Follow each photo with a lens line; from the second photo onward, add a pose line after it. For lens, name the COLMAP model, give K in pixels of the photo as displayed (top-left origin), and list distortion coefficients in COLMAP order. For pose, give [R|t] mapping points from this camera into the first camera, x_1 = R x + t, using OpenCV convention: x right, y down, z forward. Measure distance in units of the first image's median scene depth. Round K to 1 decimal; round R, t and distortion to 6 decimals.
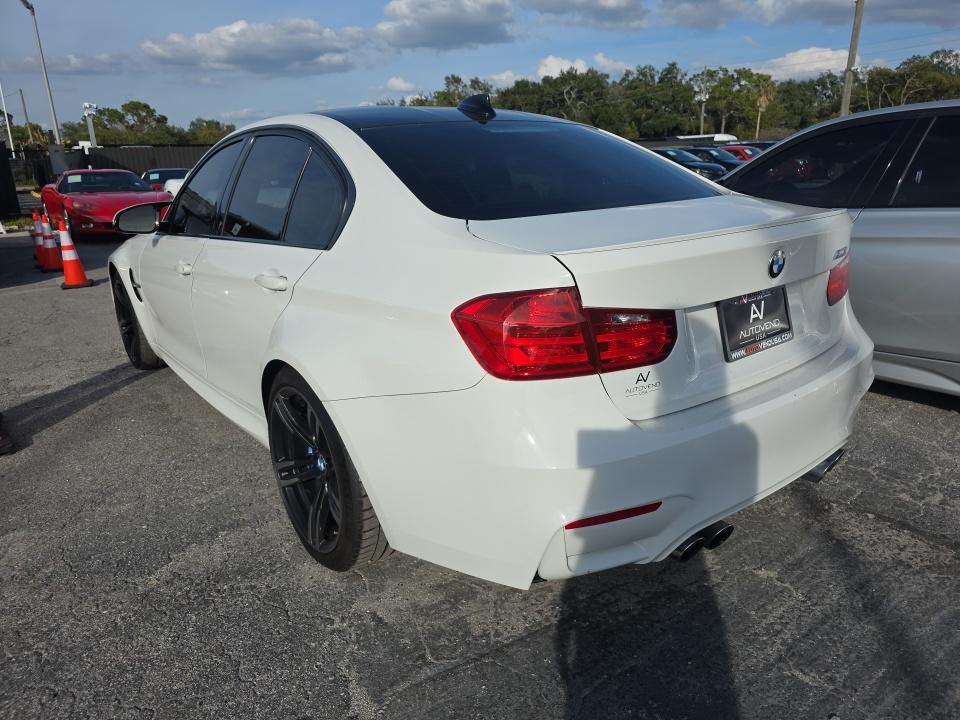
lens RADIAL K [[645.2, 0, 485.8], [0, 645.2, 356.8], [0, 0, 1]] dist [0.036067, -0.031317]
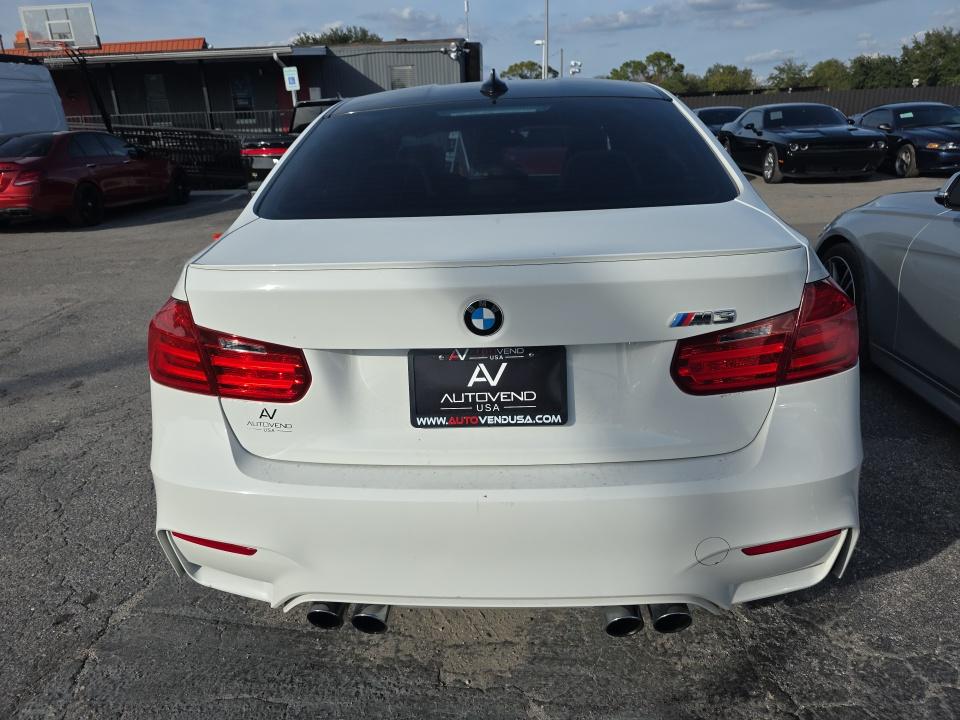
lens RADIAL K [[645.2, 0, 477.2], [0, 645.2, 360.6], [0, 0, 1]] dist [0.036067, -0.031317]
pose [[0.752123, 0.223710, -0.619891, 0.877080], [-0.174723, 0.974650, 0.139744, -0.189738], [0.635439, 0.003204, 0.772145, 0.421387]]
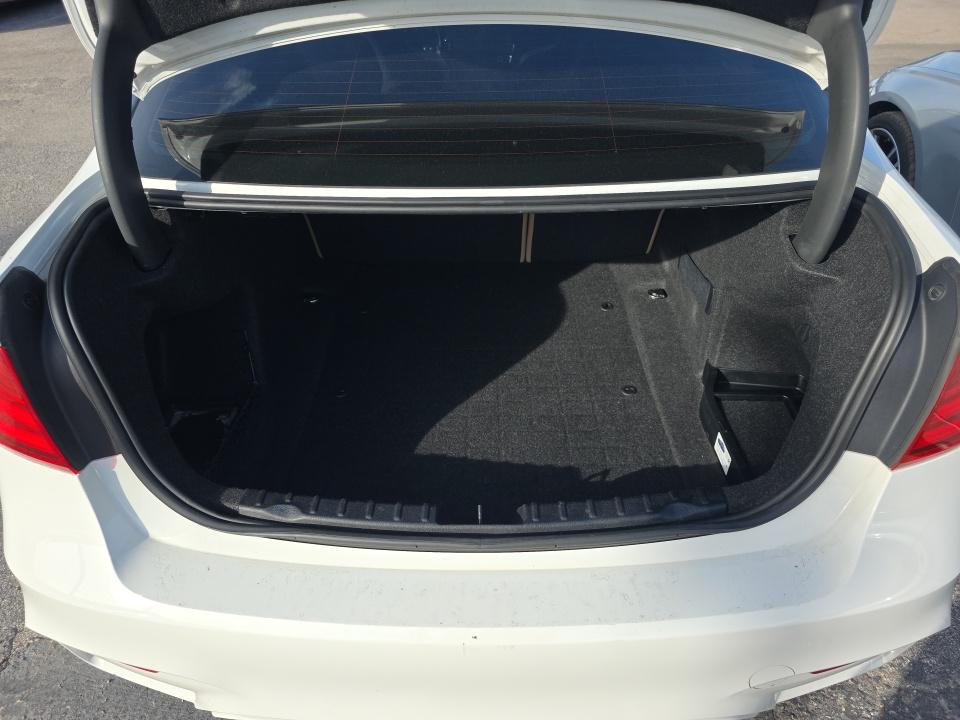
lens RADIAL K [[645.2, 0, 477.5], [0, 645.2, 362.7], [0, 0, 1]] dist [0.036067, -0.031317]
pose [[0.778814, 0.385942, -0.494468, 0.634089], [-0.194598, 0.898072, 0.394459, -0.345229], [0.596306, -0.210988, 0.774534, 0.641850]]
